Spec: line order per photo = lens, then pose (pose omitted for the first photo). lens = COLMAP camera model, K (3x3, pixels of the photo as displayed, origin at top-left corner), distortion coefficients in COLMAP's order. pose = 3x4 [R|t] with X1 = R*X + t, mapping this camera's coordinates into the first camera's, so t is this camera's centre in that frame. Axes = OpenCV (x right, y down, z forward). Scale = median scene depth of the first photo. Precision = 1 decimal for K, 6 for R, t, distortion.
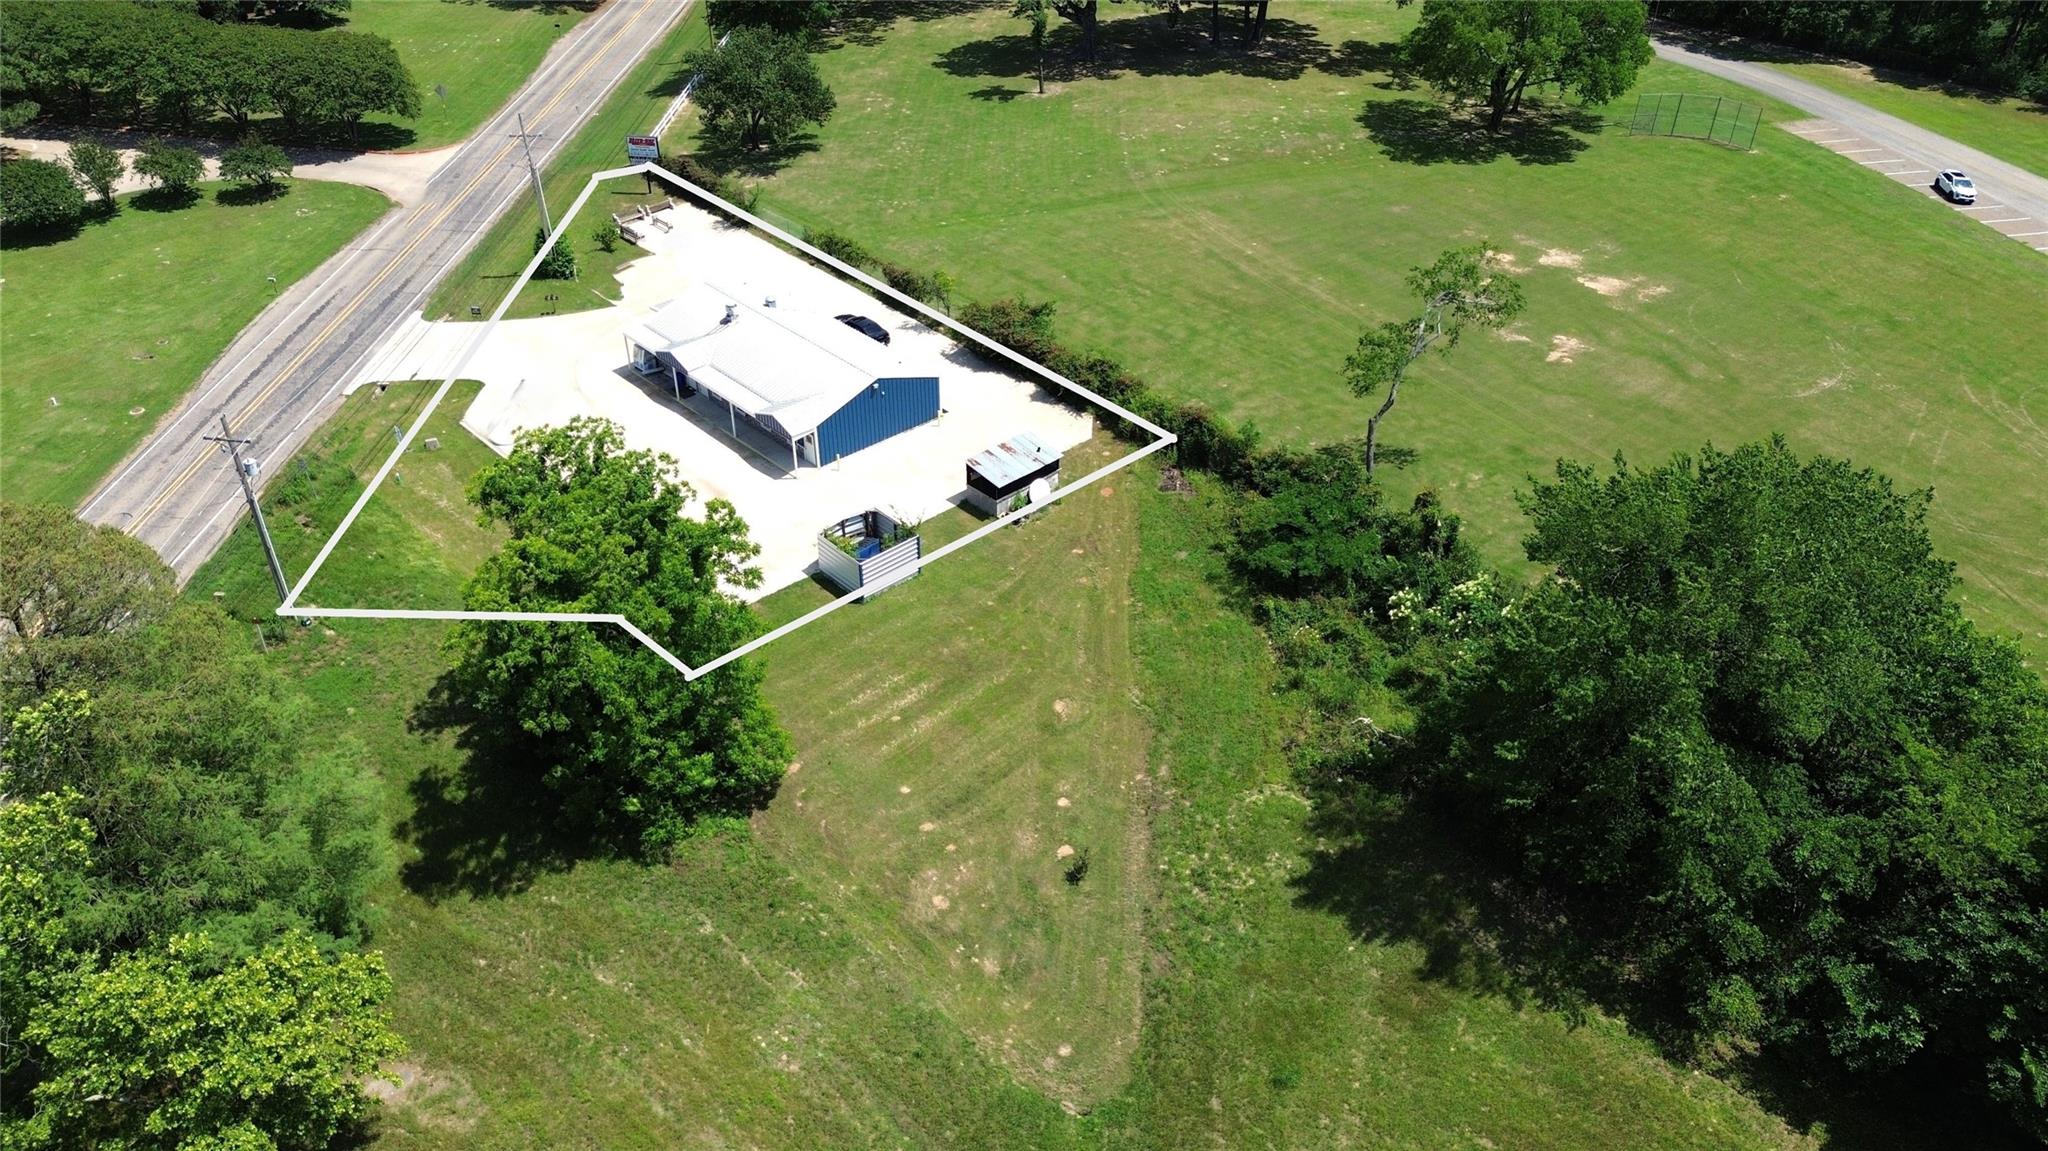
lens RADIAL K [[1458.4, 0, 1024.0], [0, 1458.4, 575.5], [0, 0, 1]] dist [0.075319, -0.083735]
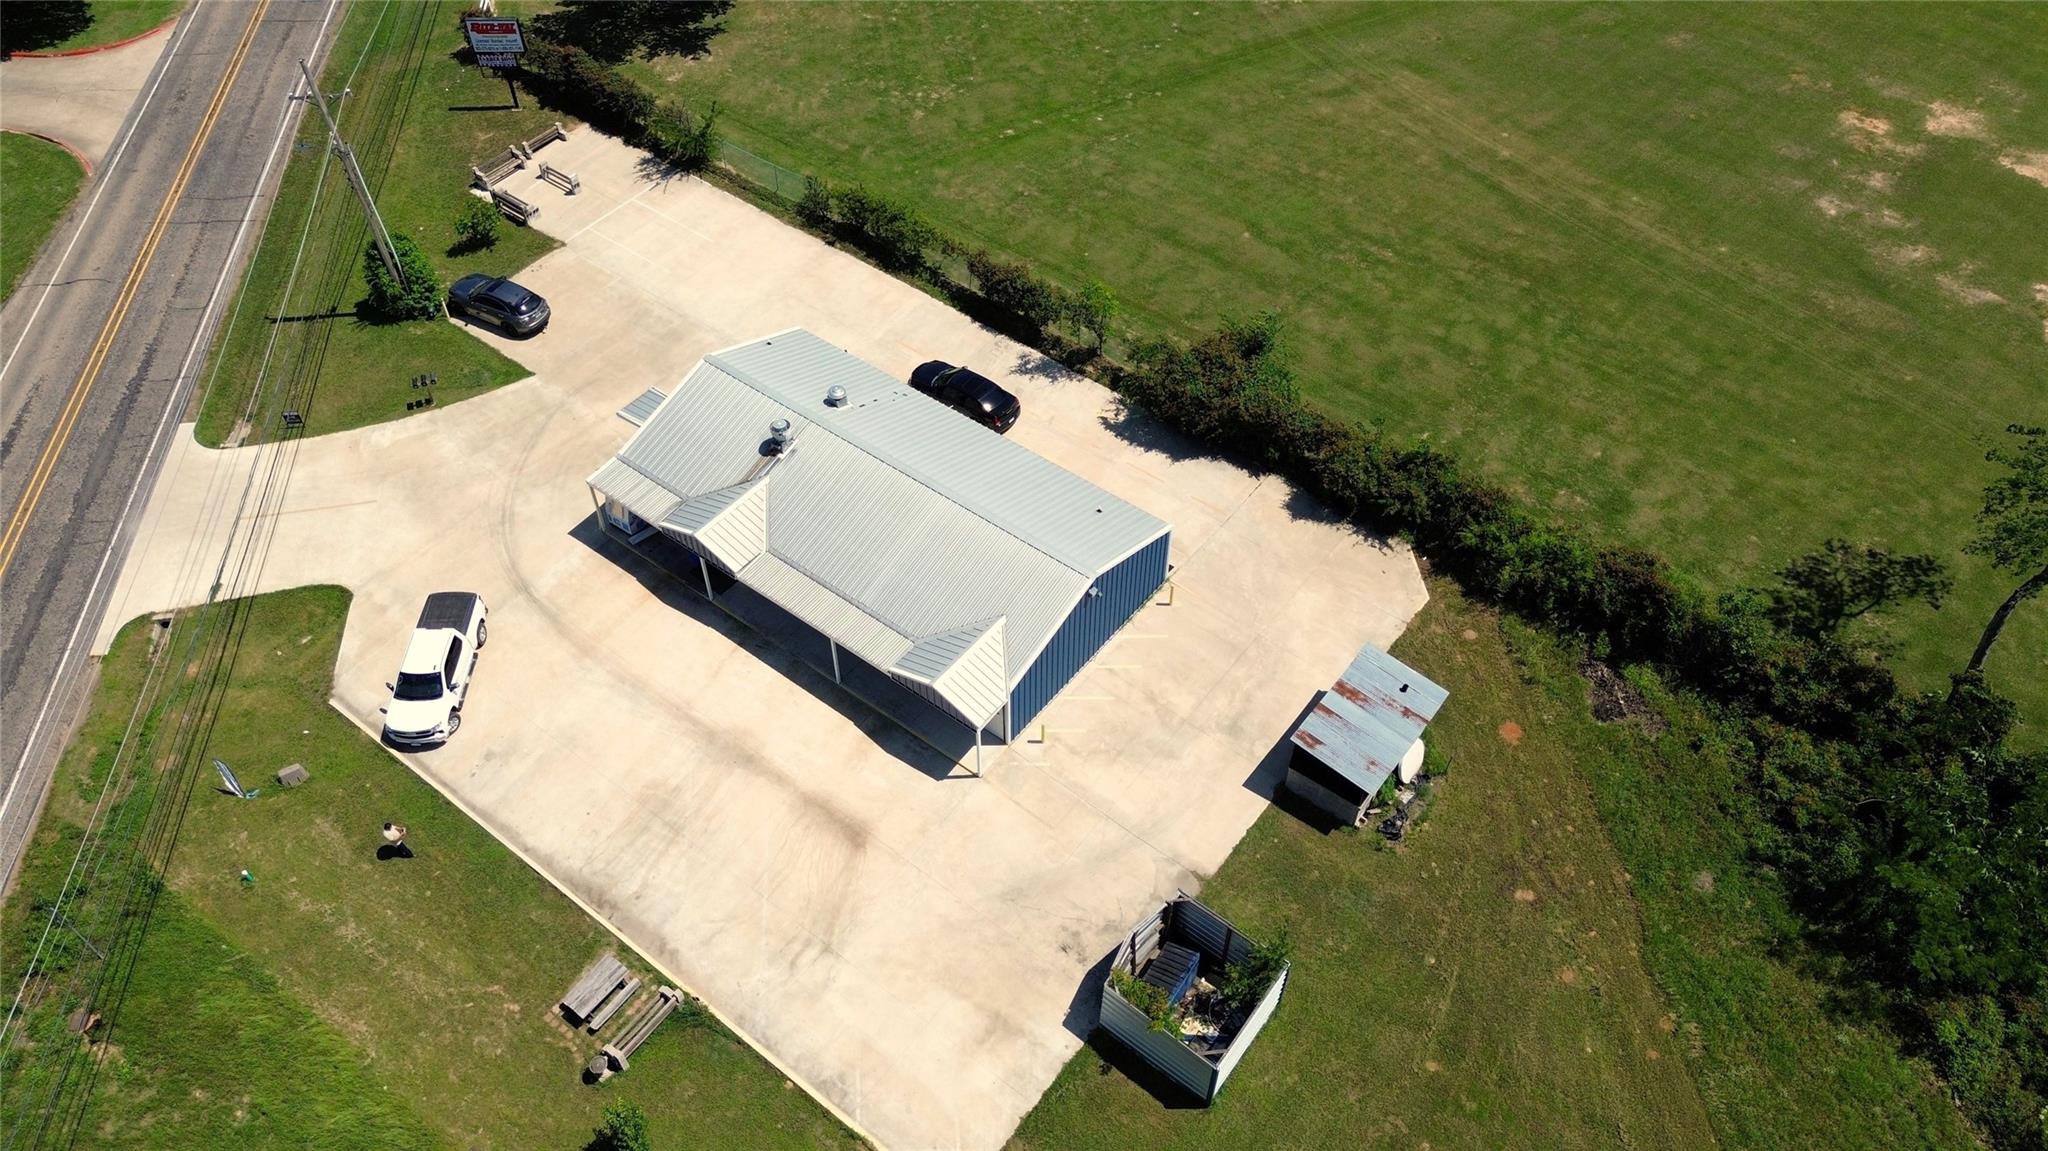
lens RADIAL K [[1470.9, 0, 1024.0], [0, 1470.9, 575.5], [0, 0, 1]] dist [0.043841, -0.037767]
pose [[0.986943, -0.122880, 0.104134, -0.153137], [0.096787, 0.969218, 0.226382, -0.219309], [-0.128746, -0.213348, 0.968456, 0.376974]]
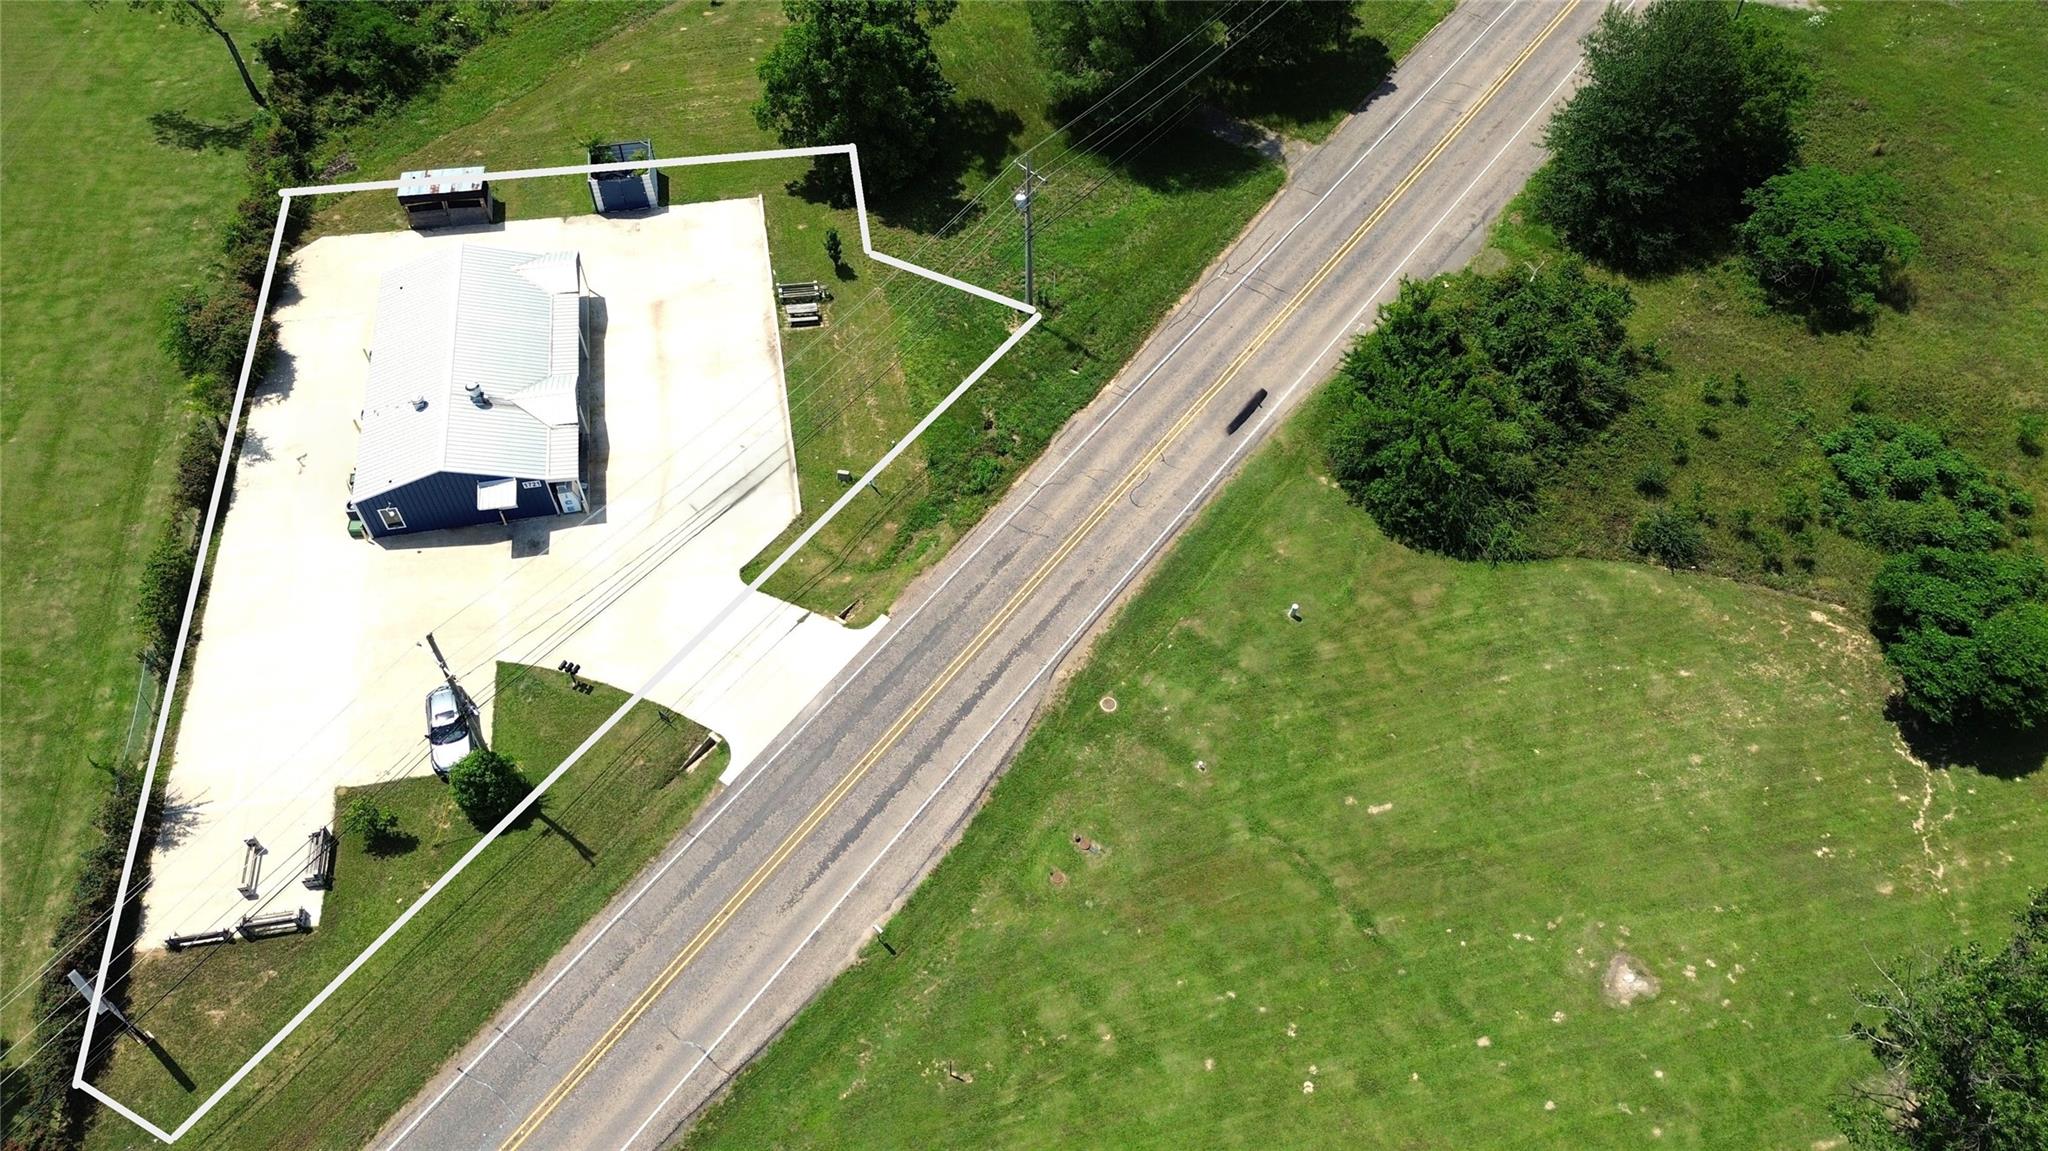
lens RADIAL K [[1458.4, 0, 1024.0], [0, 1458.4, 575.5], [0, 0, 1]] dist [0.075319, -0.083735]
pose [[-0.844472, -0.424312, 0.326844, -0.694108], [0.295900, 0.139055, 0.945043, -0.768779], [-0.446442, 0.894776, 0.008126, 0.842066]]
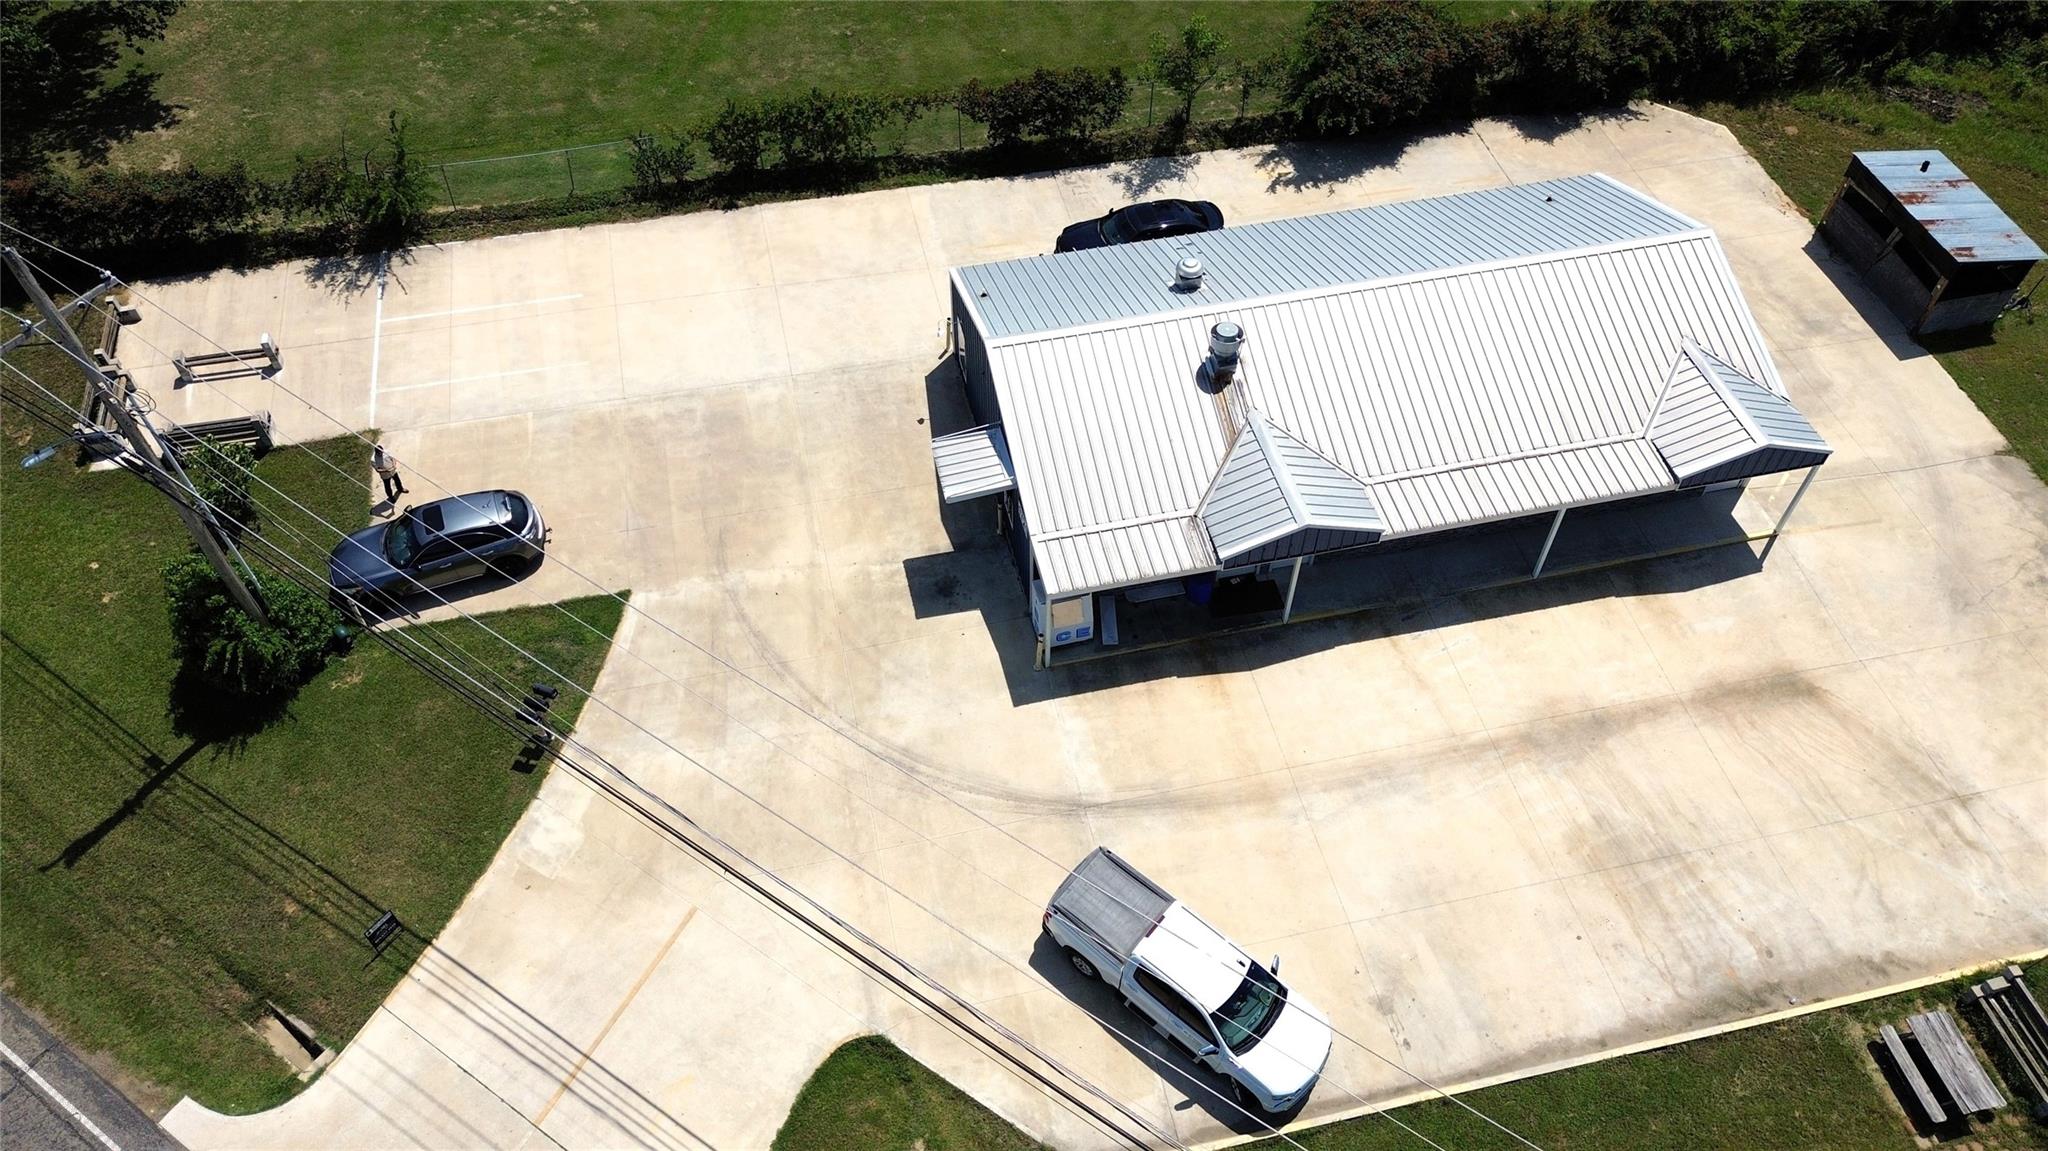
lens RADIAL K [[1458.4, 0, 1024.0], [0, 1458.4, 575.5], [0, 0, 1]] dist [0.075319, -0.083735]
pose [[0.501461, -0.666174, 0.552041, -0.412534], [0.497496, 0.744051, 0.445967, -0.289453], [-0.707838, 0.051003, 0.704531, 0.694749]]
